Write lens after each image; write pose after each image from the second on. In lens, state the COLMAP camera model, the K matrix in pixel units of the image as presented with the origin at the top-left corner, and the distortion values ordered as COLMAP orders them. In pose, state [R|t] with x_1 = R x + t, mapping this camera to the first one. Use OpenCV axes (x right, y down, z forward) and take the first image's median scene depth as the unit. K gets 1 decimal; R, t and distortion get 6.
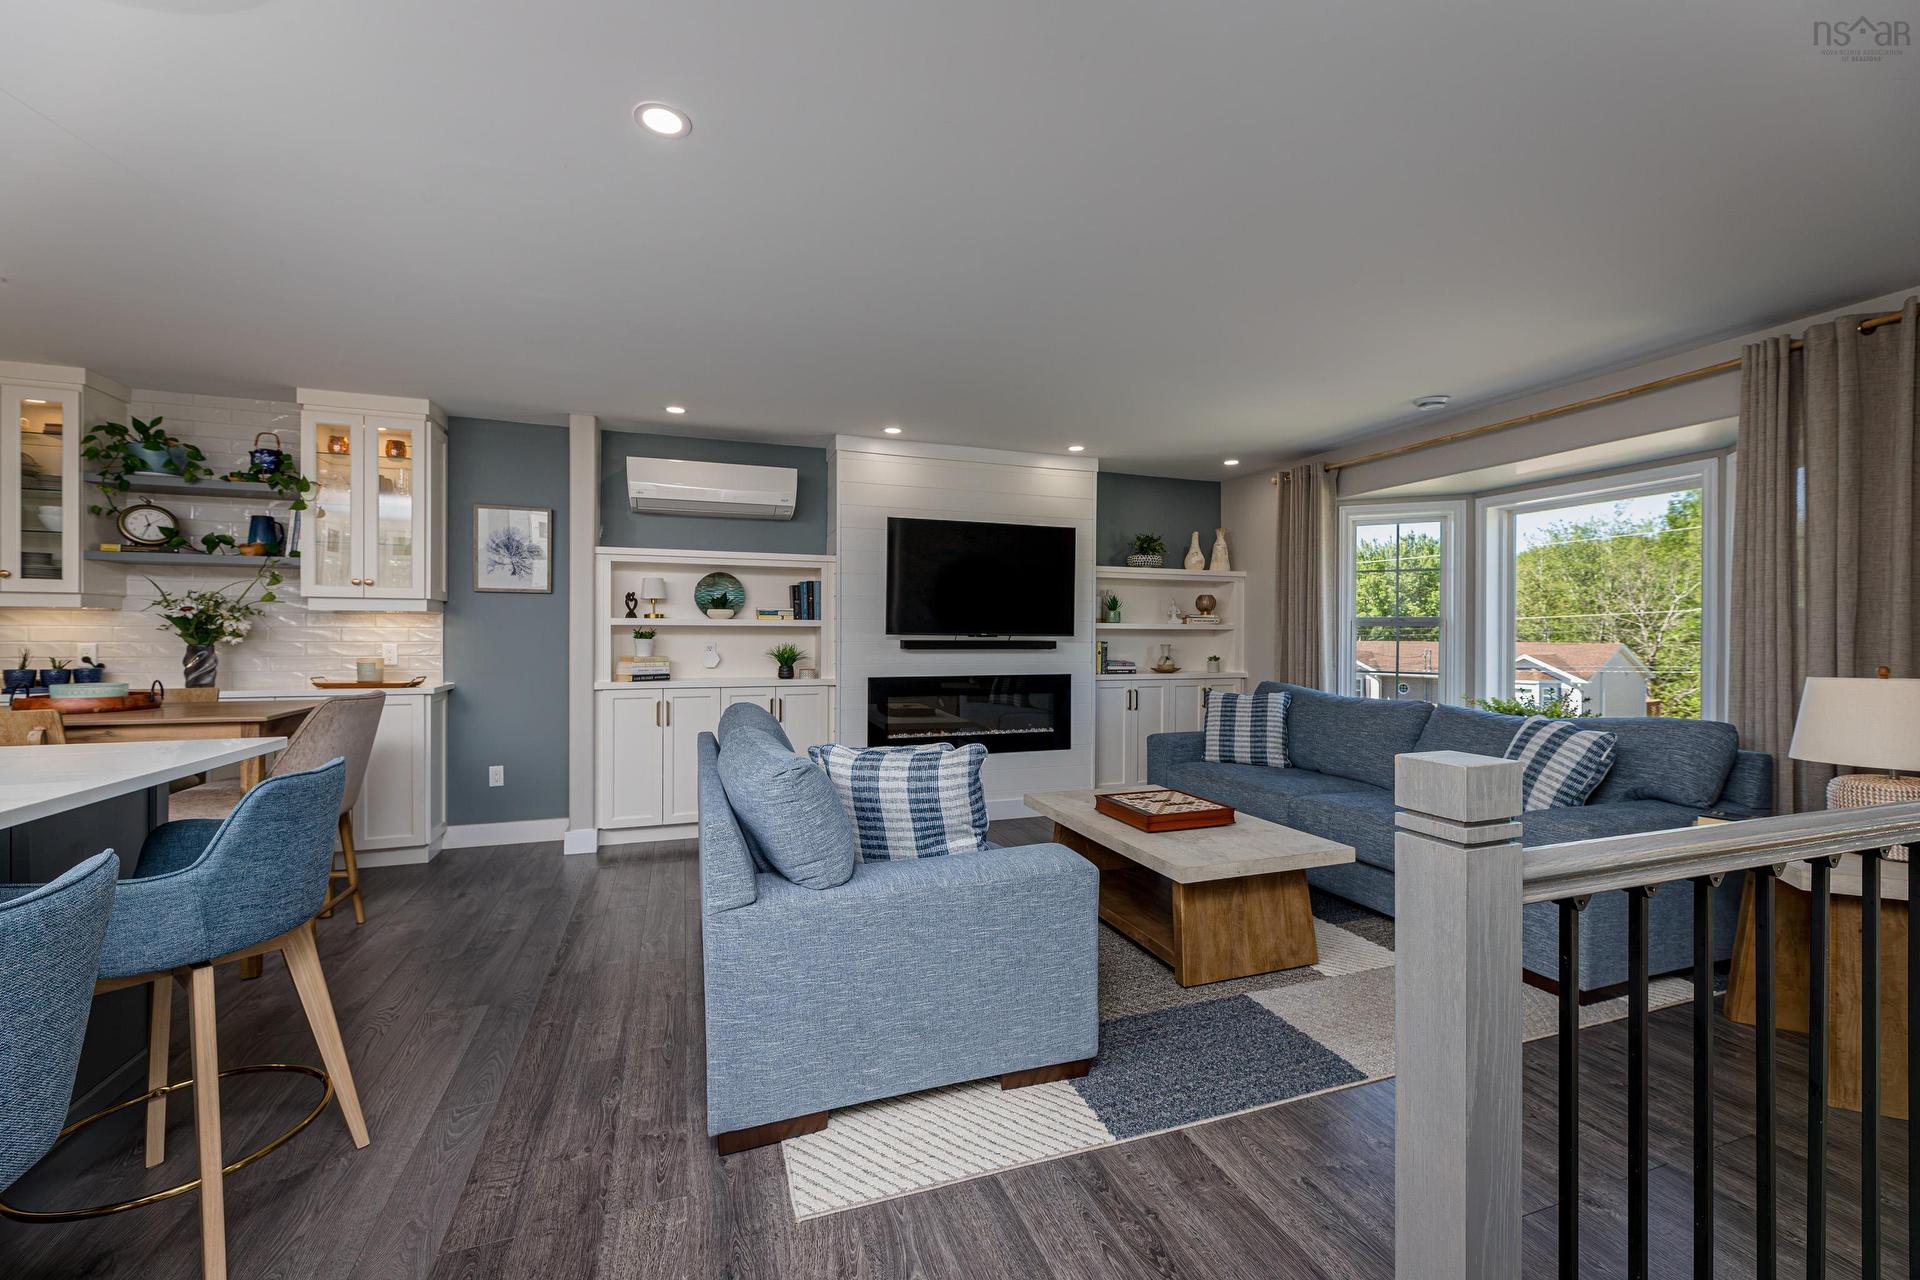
lens RADIAL K [[771.4, 0, 962.3], [0, 771.4, 643.5], [0, 0, 1]] dist [-0.001000, -0.000150]
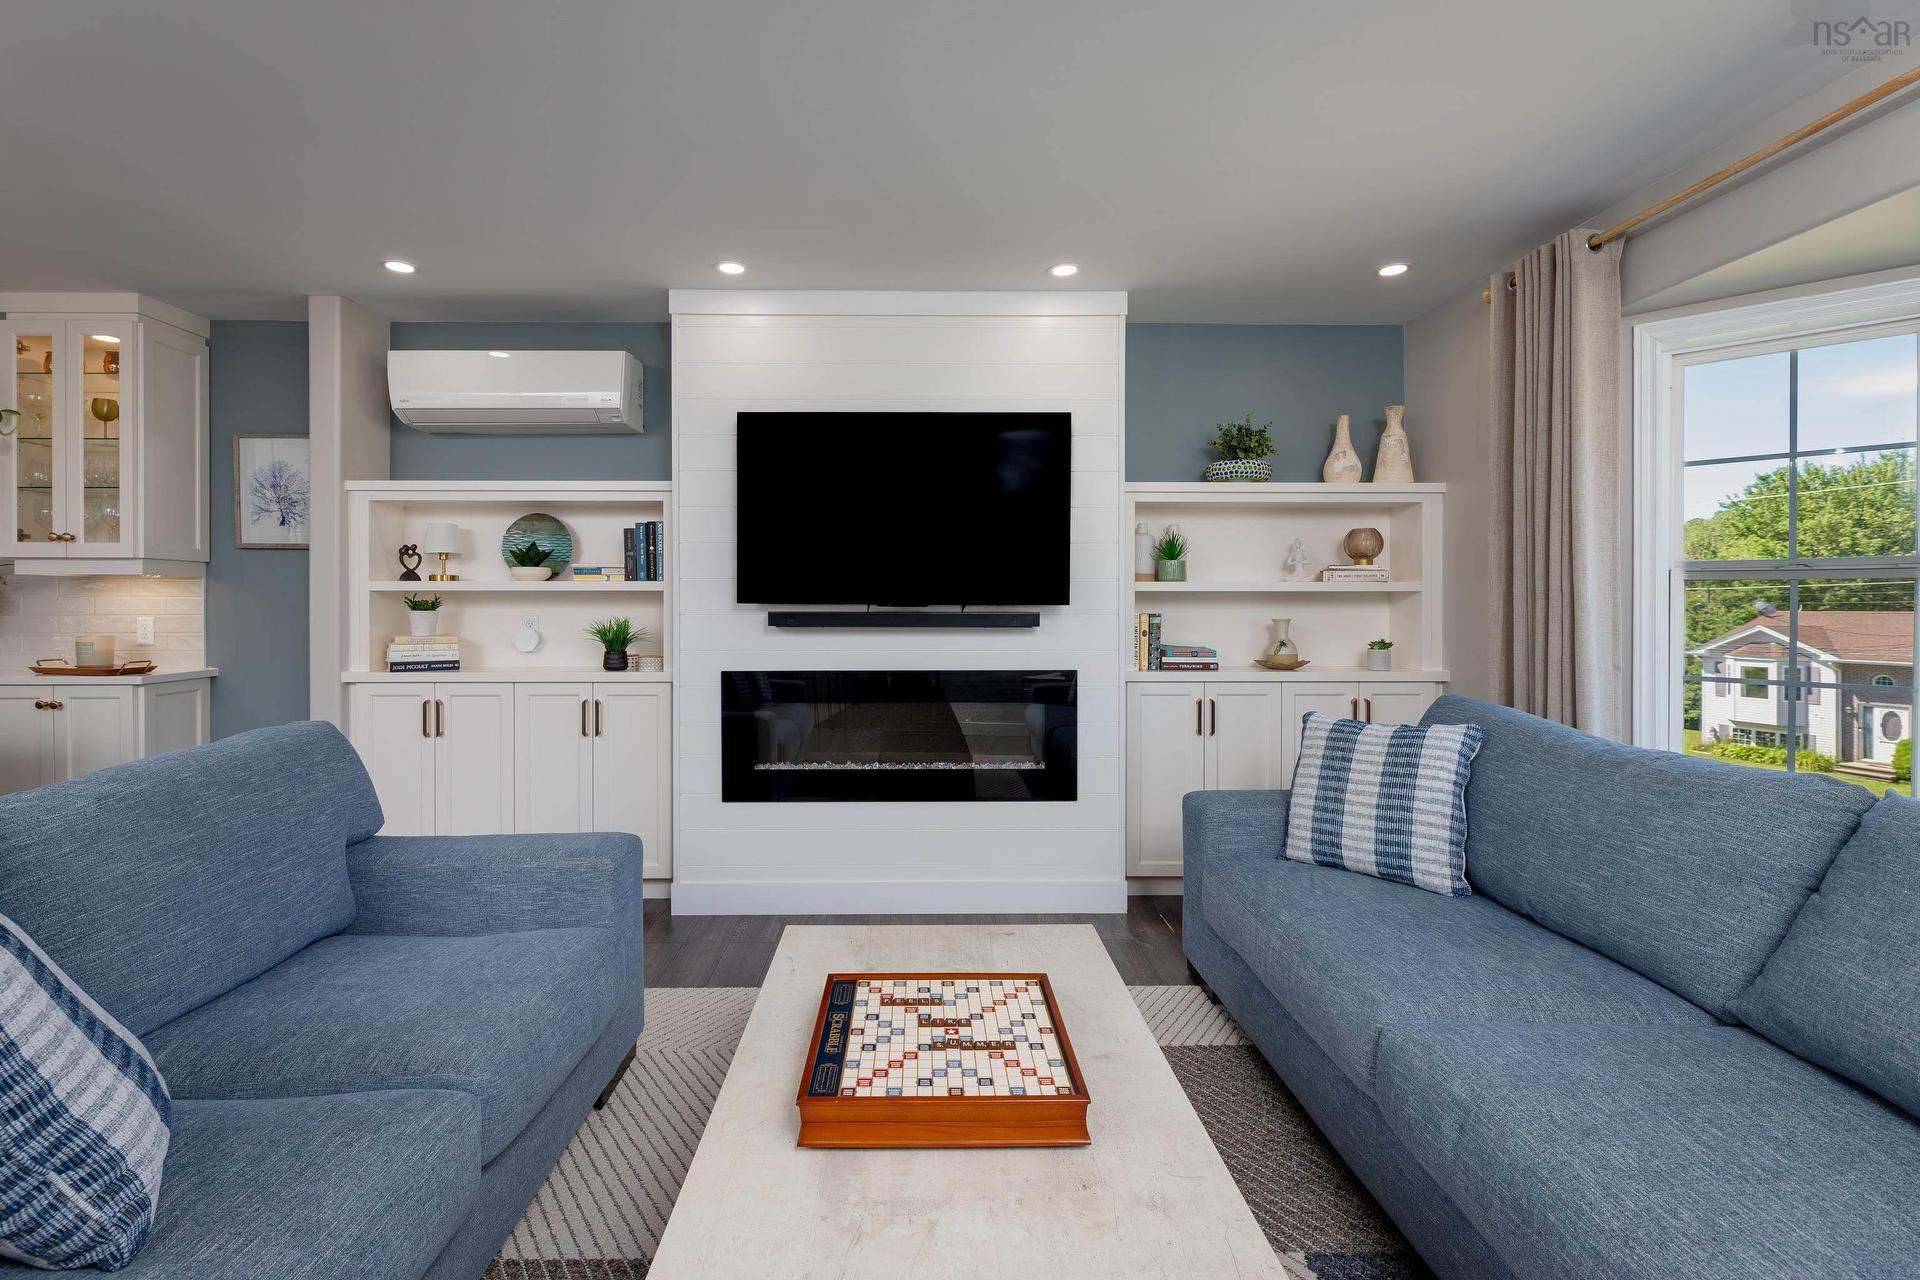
lens RADIAL K [[832.6, 0, 957.5], [0, 832.6, 616.0], [0, 0, 1]] dist [0.000273, 0.000093]
pose [[0.948125, 0.001389, -0.317895, 0.276833], [-0.000255, 0.999993, 0.003609, -0.003543], [0.317898, -0.003341, 0.948119, 0.416029]]
